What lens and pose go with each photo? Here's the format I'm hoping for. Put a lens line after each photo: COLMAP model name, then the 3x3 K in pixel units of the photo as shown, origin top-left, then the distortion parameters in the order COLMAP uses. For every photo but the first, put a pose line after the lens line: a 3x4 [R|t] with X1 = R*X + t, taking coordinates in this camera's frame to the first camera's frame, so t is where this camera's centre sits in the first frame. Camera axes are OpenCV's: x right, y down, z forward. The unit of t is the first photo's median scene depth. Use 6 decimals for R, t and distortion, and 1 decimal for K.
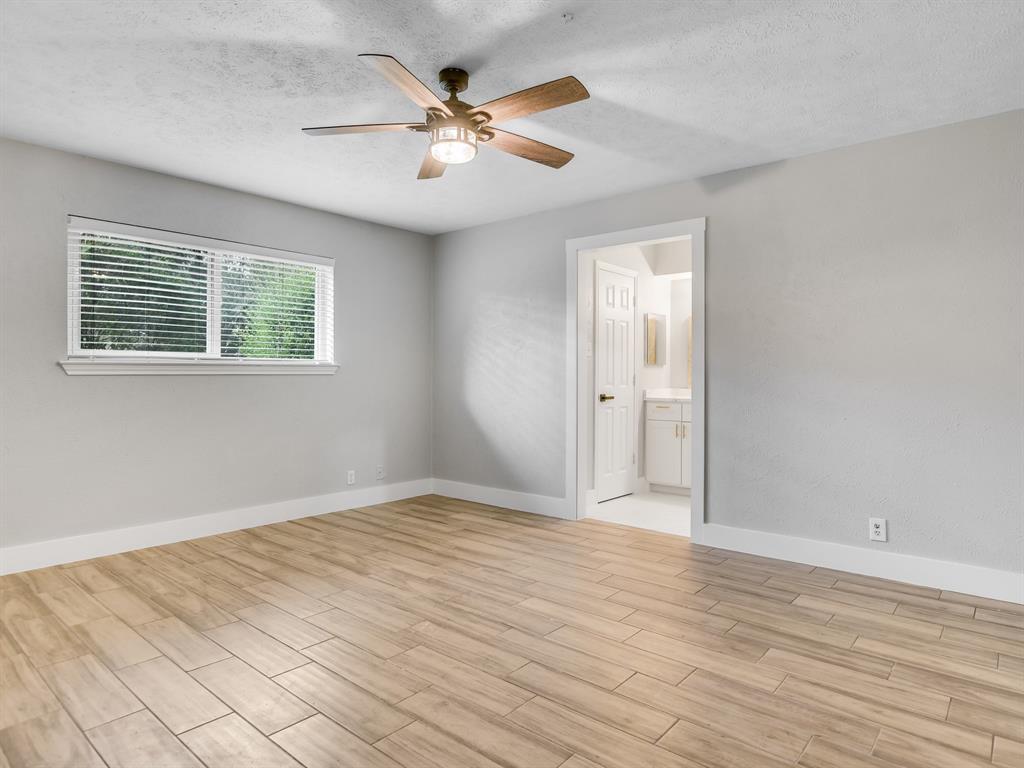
lens RADIAL K [[597.5, 0, 522.0], [0, 597.5, 382.8], [0, 0, 1]] dist [-0.027201, 0.005830]
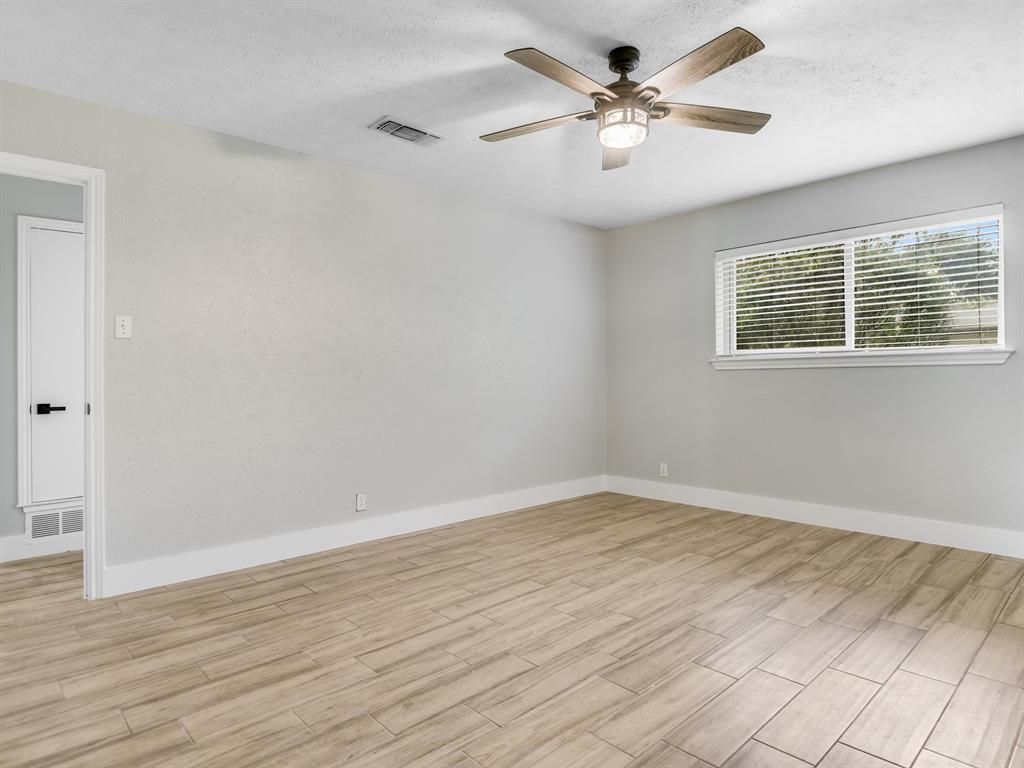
lens RADIAL K [[597.5, 0, 522.1], [0, 597.5, 382.6], [0, 0, 1]] dist [-0.027201, 0.005830]
pose [[-0.110423, 0.011019, -0.993824, 0.653842], [0.000363, 0.999939, 0.011046, 0.000562], [0.993885, 0.000858, -0.110420, 0.731747]]
